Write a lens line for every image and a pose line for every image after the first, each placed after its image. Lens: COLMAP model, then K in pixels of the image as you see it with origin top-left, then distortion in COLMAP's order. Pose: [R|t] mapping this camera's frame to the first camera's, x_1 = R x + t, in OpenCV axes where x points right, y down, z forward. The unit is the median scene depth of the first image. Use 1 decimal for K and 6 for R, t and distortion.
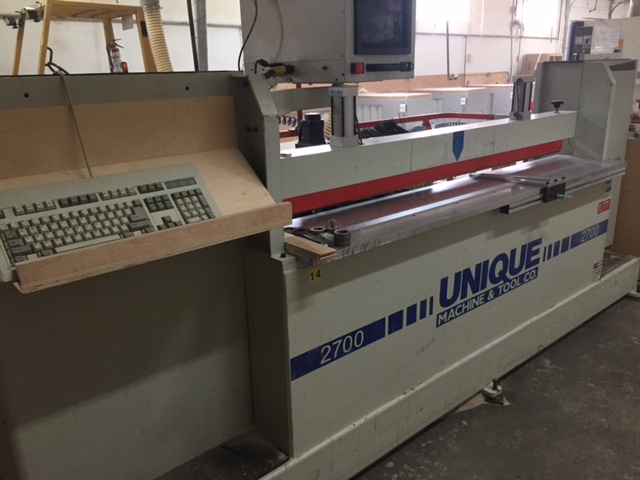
lens RADIAL K [[540.3, 0, 320.2], [0, 540.3, 240.1], [0, 0, 1]] dist [0.061051, -0.063348]
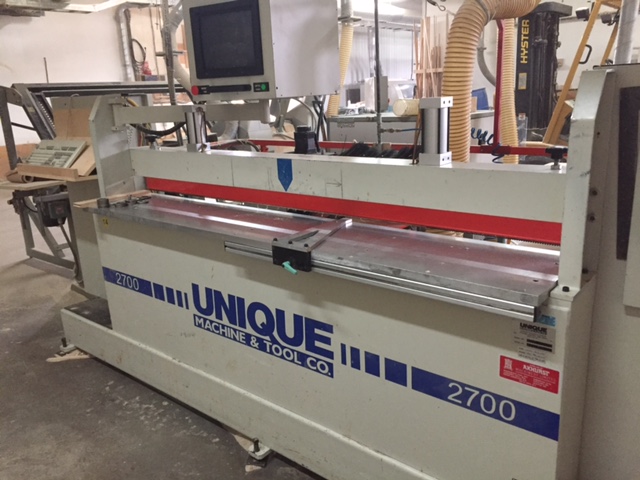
lens RADIAL K [[540.3, 0, 320.5], [0, 540.3, 240.1], [0, 0, 1]] dist [0.061051, -0.063348]
pose [[0.165048, 0.283609, -0.944630, 1.182876], [-0.255449, 0.937375, 0.236798, -0.310749], [0.952631, 0.202221, 0.227160, 0.908365]]
